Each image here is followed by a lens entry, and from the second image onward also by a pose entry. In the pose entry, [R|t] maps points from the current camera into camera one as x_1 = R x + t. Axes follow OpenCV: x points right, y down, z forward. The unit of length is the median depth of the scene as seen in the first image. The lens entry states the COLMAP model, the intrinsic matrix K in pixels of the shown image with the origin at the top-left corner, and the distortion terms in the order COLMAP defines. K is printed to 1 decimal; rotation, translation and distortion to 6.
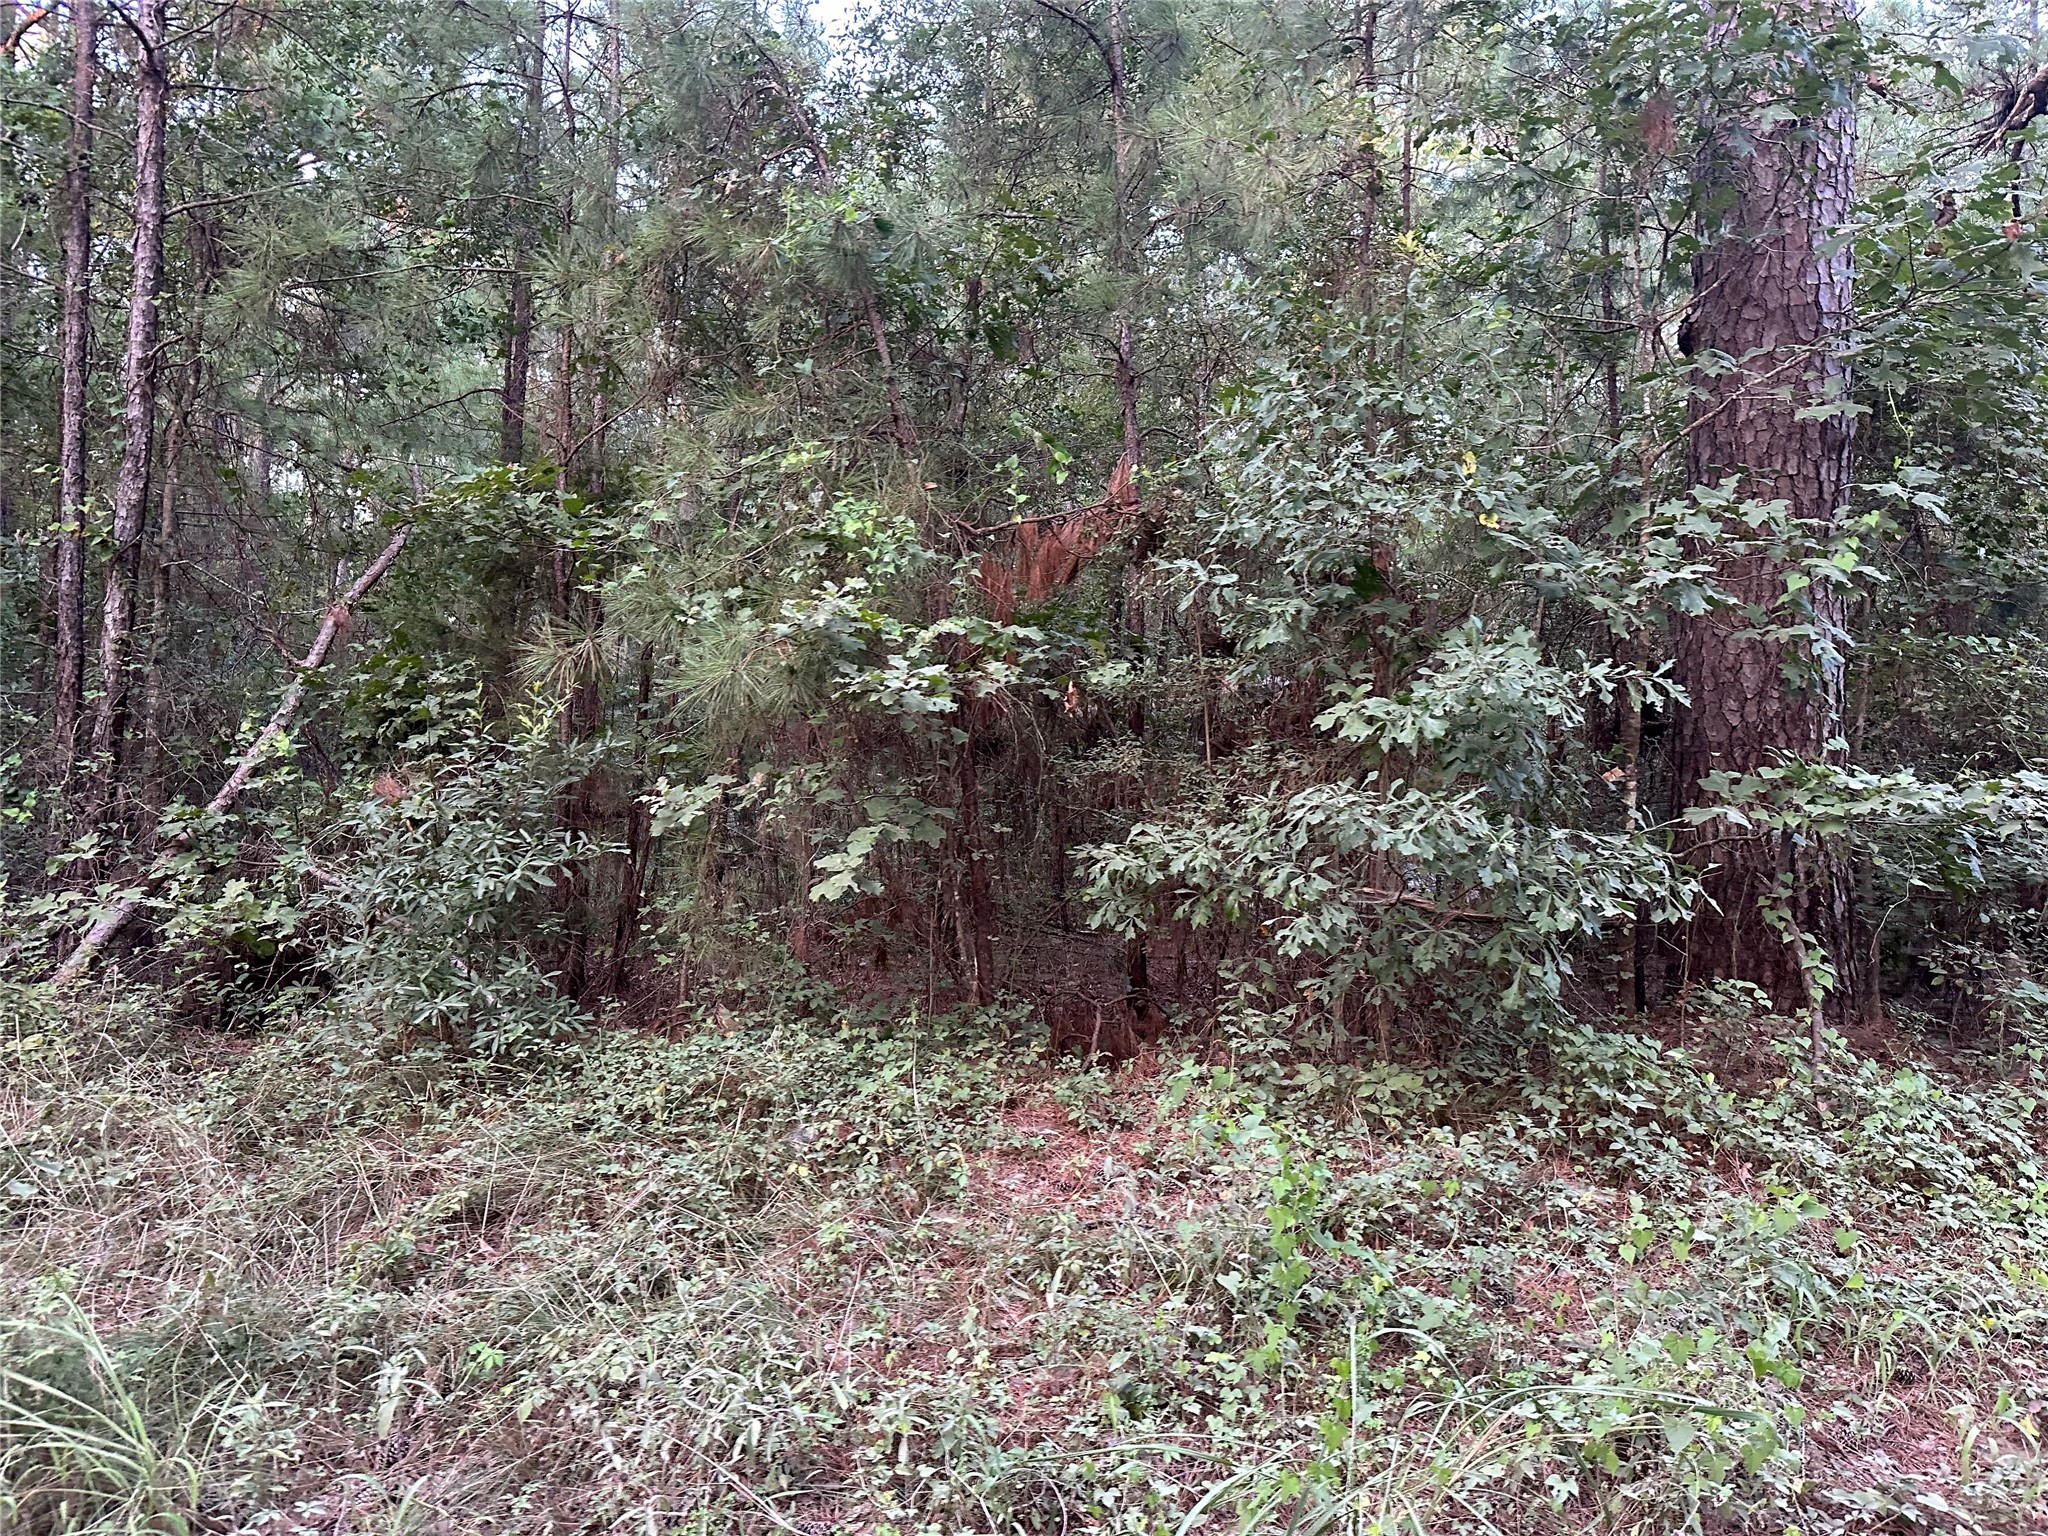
lens RADIAL K [[1430.5, 0, 1022.4], [0, 1430.5, 757.7], [0, 0, 1]] dist [0.002303, 0.004461]
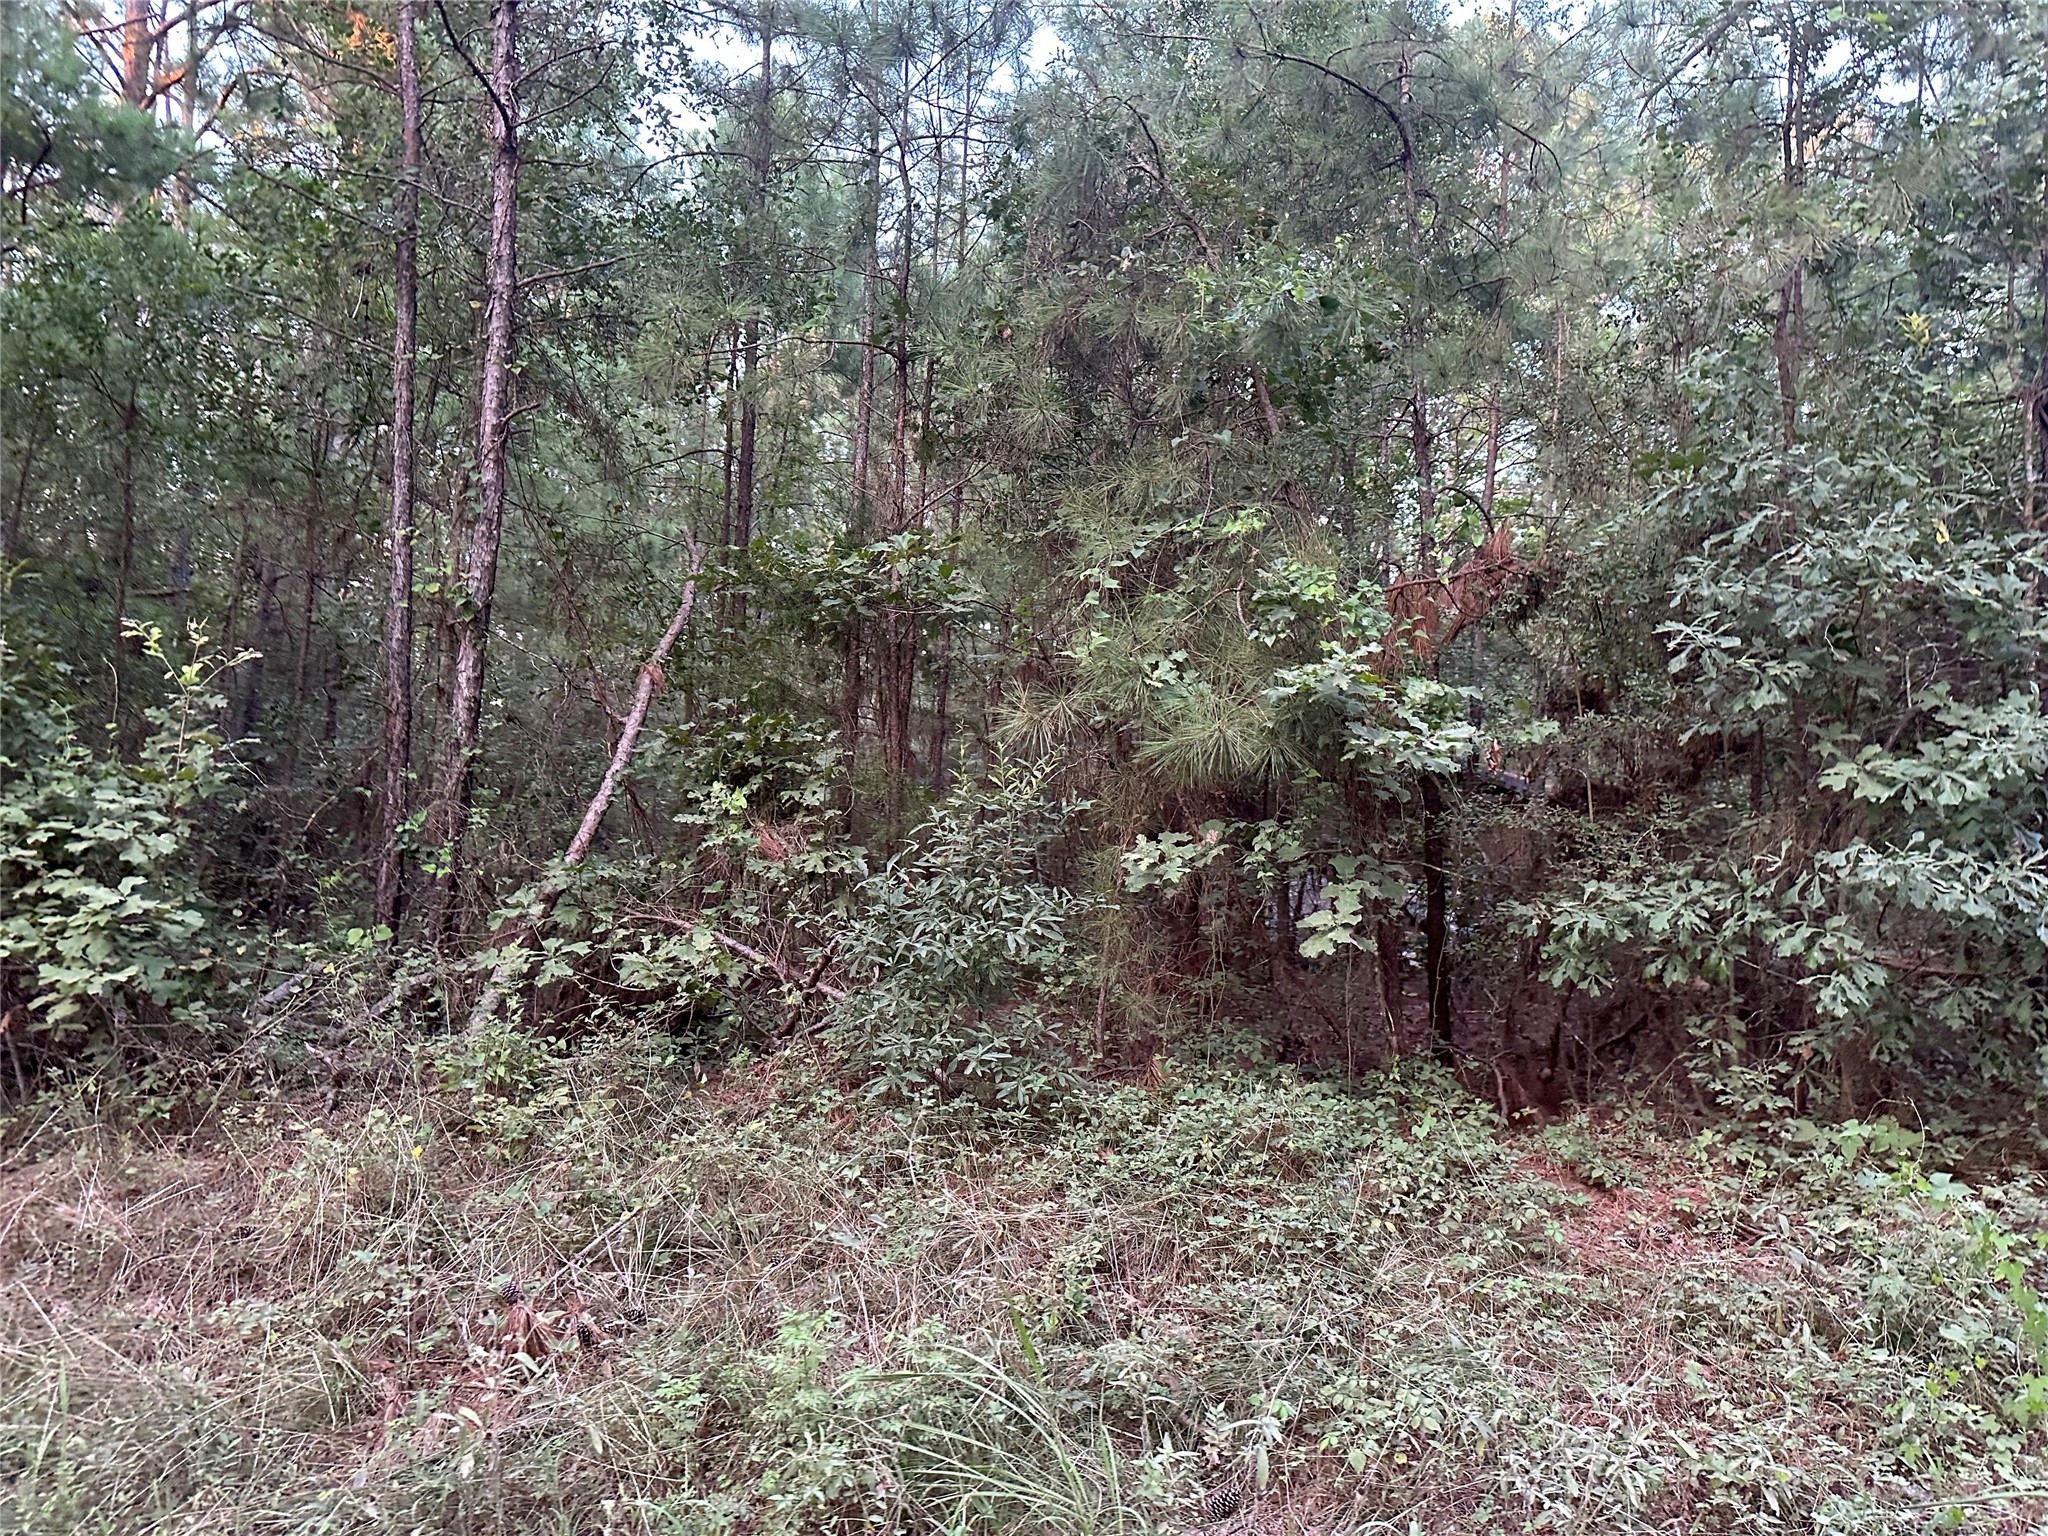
lens RADIAL K [[1430.5, 0, 1025.0], [0, 1430.5, 777.6], [0, 0, 1]] dist [0.002303, 0.004461]
pose [[0.999920, 0.000782, -0.012660, -0.314689], [-0.001055, 0.999766, -0.021586, -0.005618], [0.012640, 0.021598, 0.999687, -0.020727]]
